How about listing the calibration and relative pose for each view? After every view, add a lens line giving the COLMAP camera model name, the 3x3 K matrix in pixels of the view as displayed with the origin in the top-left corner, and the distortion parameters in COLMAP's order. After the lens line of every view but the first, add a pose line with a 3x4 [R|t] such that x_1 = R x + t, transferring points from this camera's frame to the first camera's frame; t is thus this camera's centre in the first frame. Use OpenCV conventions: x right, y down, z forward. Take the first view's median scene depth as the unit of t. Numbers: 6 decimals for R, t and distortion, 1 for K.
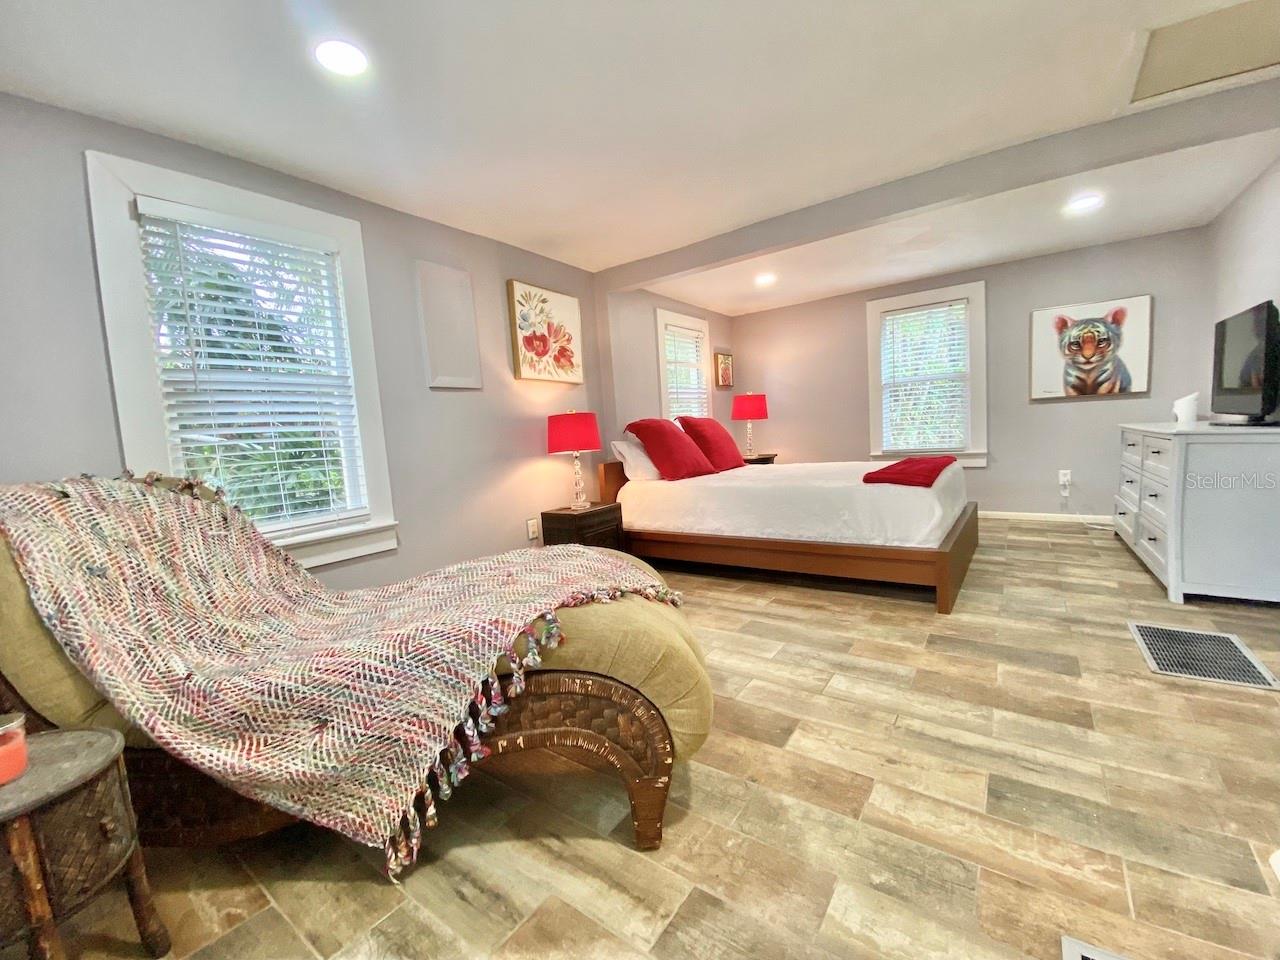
lens RADIAL K [[521.8, 0, 642.2], [0, 521.8, 477.1], [0, 0, 1]] dist [0.000304, 0.000307]
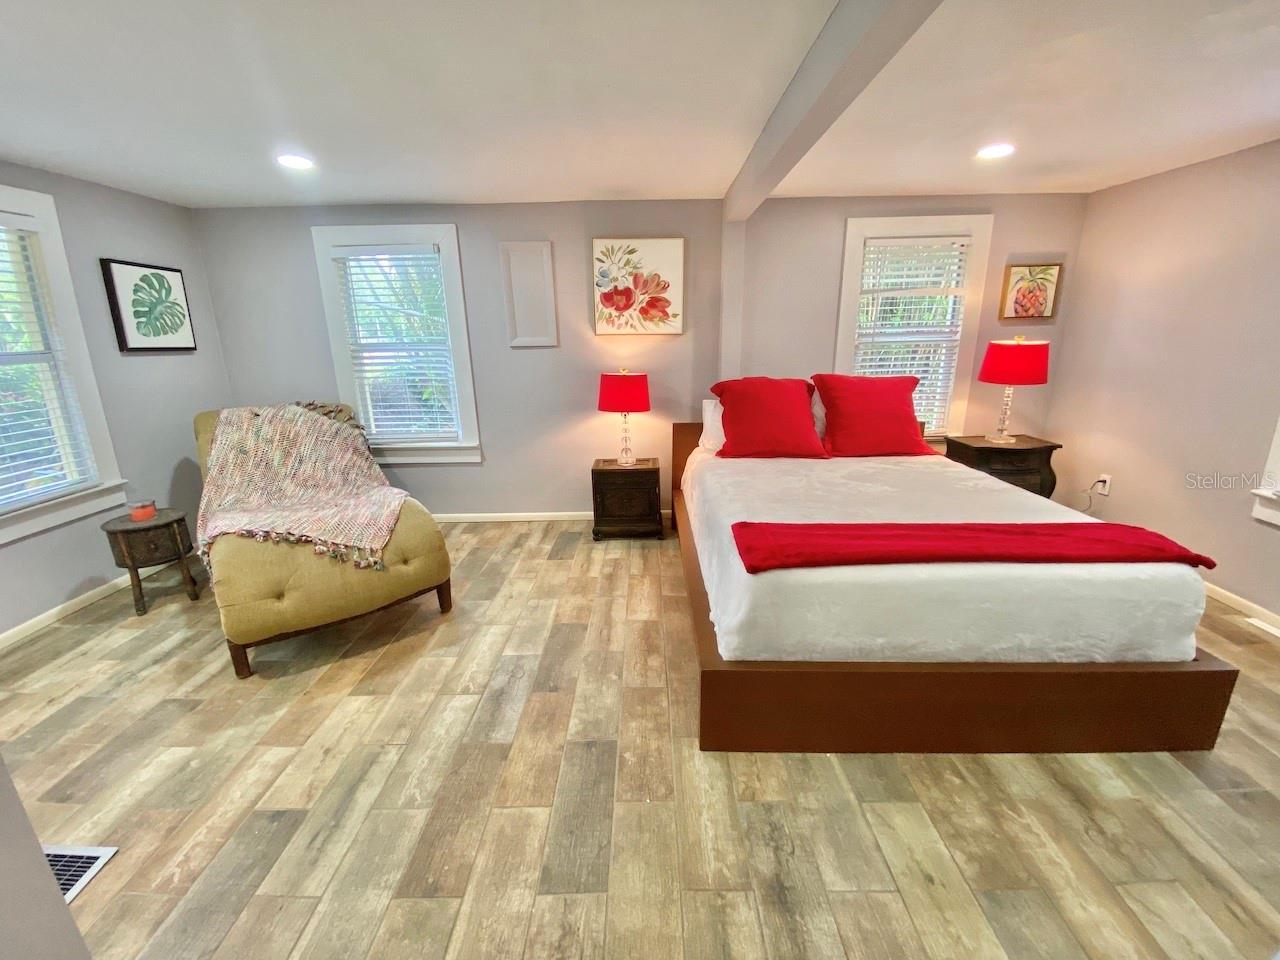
lens RADIAL K [[511.1, 0, 642.0], [0, 511.1, 487.2], [0, 0, 1]] dist [-0.004597, -0.000990]
pose [[0.575291, 0.283531, -0.767236, 0.710359], [-0.087518, 0.953952, 0.286909, -0.194192], [0.813253, -0.097909, 0.573614, 0.423120]]
